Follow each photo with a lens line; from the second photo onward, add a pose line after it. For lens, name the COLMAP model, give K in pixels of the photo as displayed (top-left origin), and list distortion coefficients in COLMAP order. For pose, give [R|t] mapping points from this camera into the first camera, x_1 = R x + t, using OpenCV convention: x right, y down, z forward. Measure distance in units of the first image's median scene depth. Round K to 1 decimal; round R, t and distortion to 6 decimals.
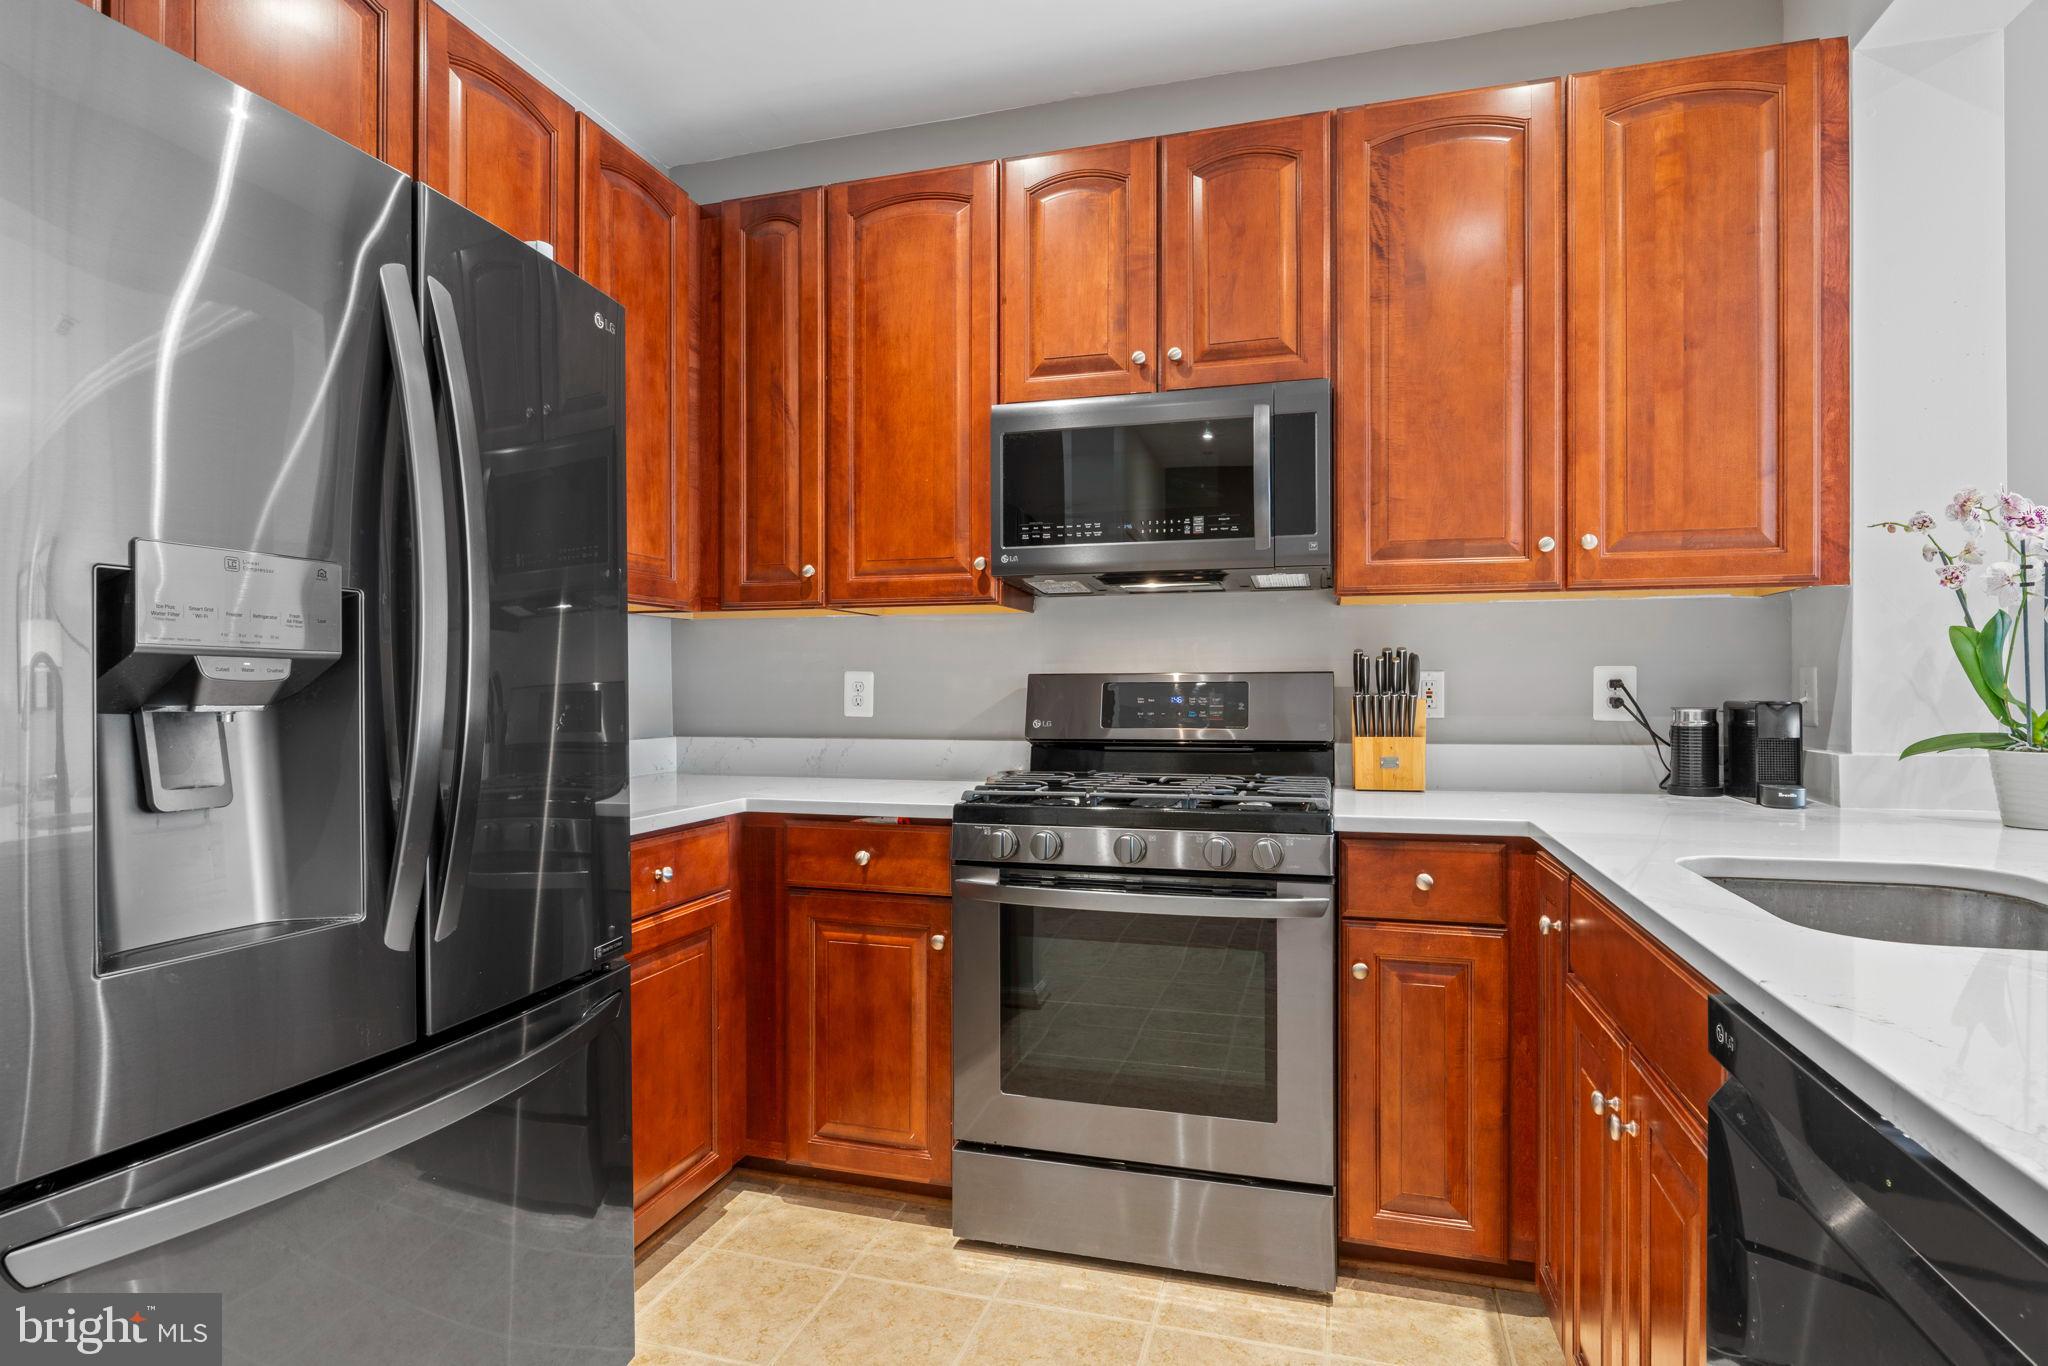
lens RADIAL K [[1051.4, 0, 1021.2], [0, 1051.4, 688.4], [0, 0, 1]] dist [-0.011182, 0.001264]
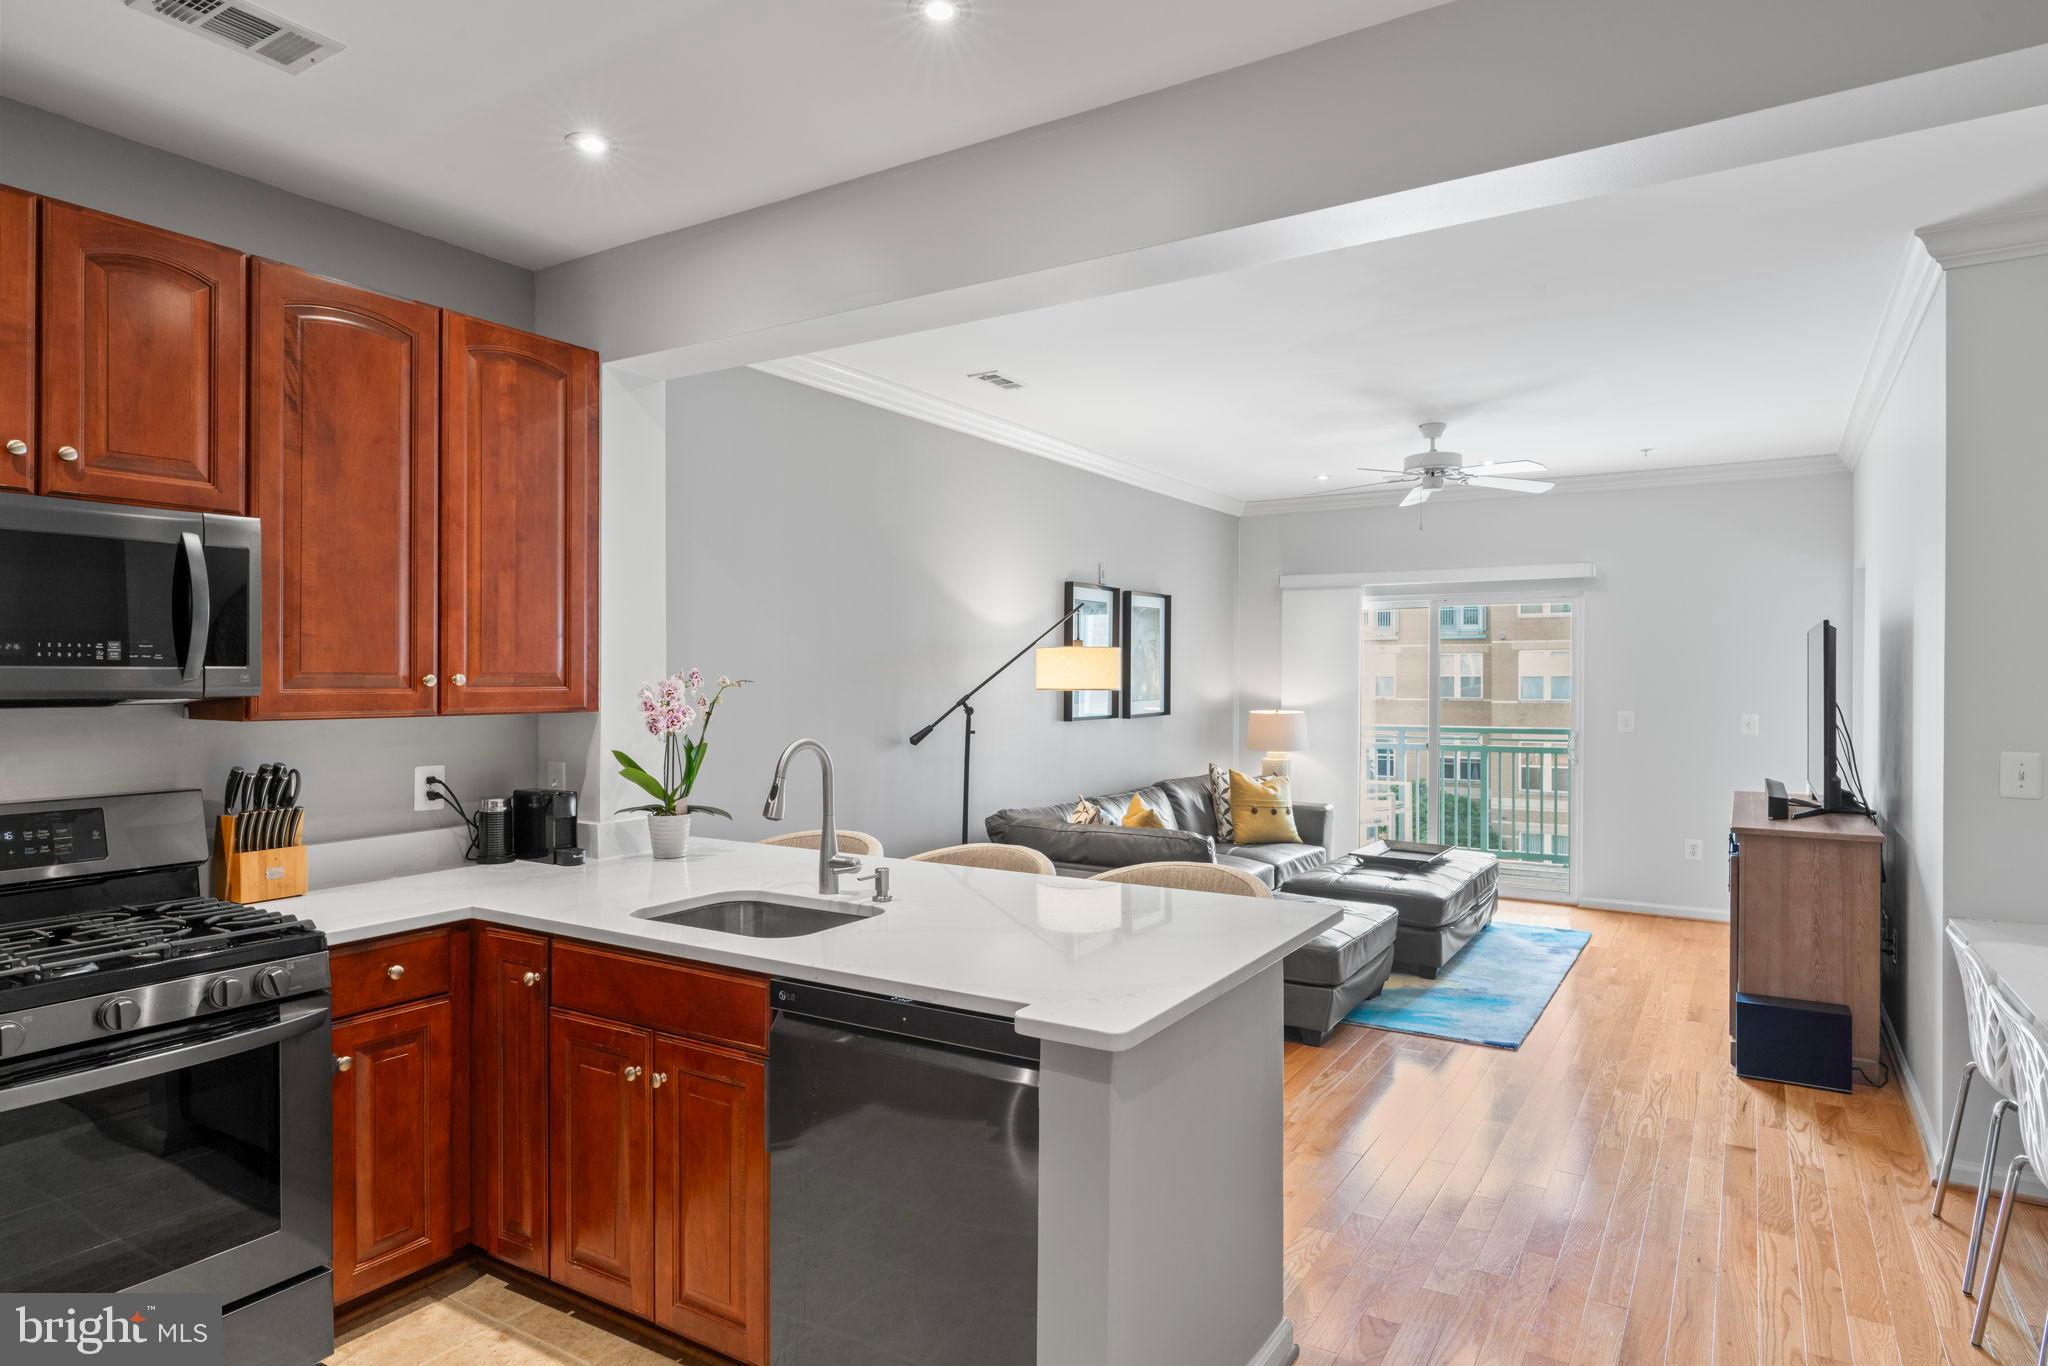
lens RADIAL K [[1182.2, 0, 1024.0], [0, 1182.2, 683.0], [0, 0, 1]] dist [-0.001402, -0.000239]
pose [[0.263764, -0.004343, 0.964577, -0.671091], [0.002235, 0.999990, 0.003891, -0.138968], [-0.964585, 0.001129, 0.263771, -0.051806]]
